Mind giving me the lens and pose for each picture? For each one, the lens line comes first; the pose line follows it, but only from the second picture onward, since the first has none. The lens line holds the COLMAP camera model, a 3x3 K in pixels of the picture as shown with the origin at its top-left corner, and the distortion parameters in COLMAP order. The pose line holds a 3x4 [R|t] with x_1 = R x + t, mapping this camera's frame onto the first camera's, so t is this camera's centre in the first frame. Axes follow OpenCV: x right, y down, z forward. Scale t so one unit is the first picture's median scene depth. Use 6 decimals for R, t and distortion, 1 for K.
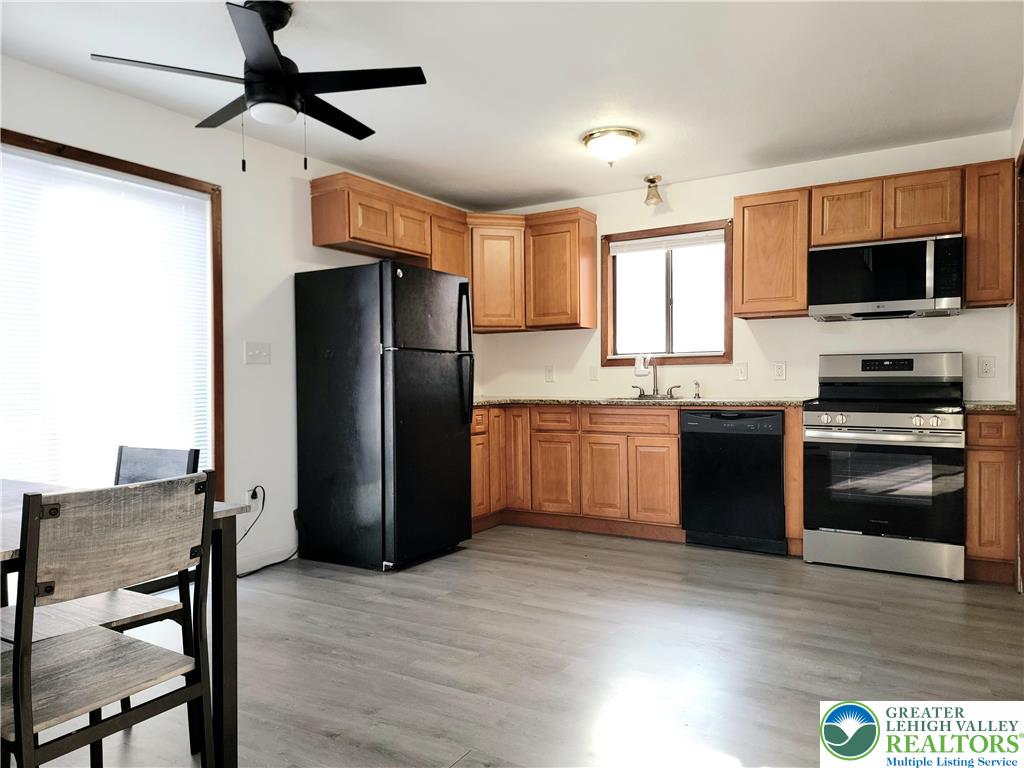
lens RADIAL K [[711.6, 0, 513.4], [0, 711.6, 398.2], [0, 0, 1]] dist [0.058117, -0.039214]
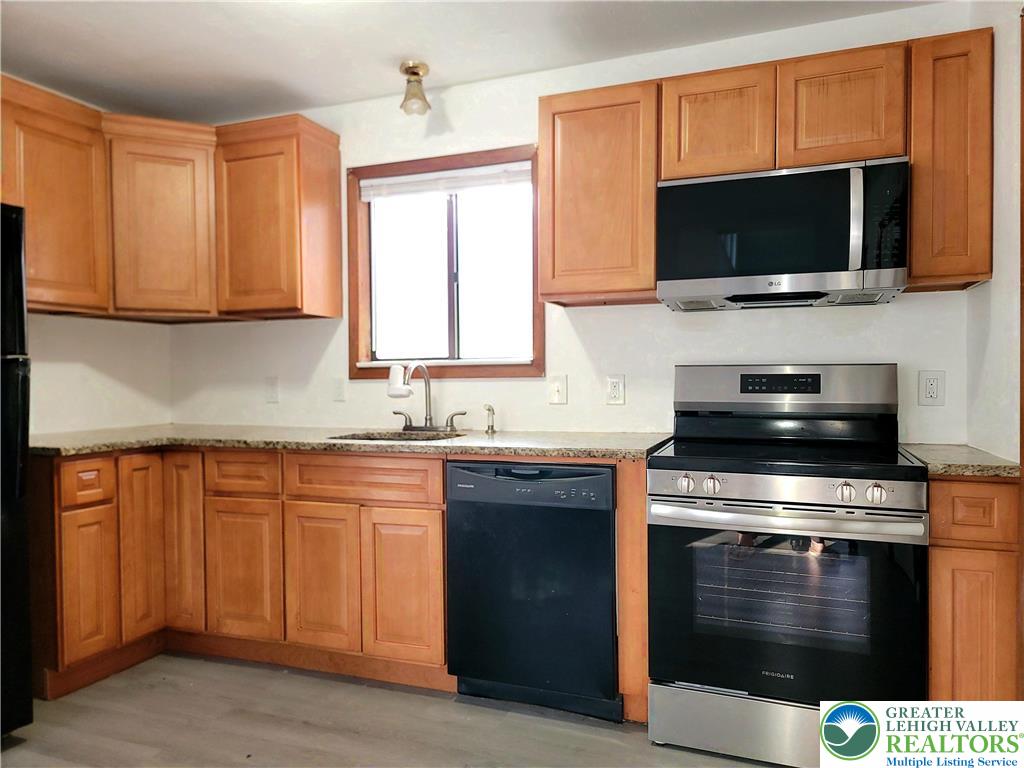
lens RADIAL K [[711.6, 0, 513.4], [0, 711.6, 398.2], [0, 0, 1]] dist [0.058117, -0.039214]
pose [[0.984935, -0.002191, 0.172909, 0.175852], [0.002217, 0.999998, 0.000045, -0.031023], [-0.172909, 0.000339, 0.984938, 0.403726]]
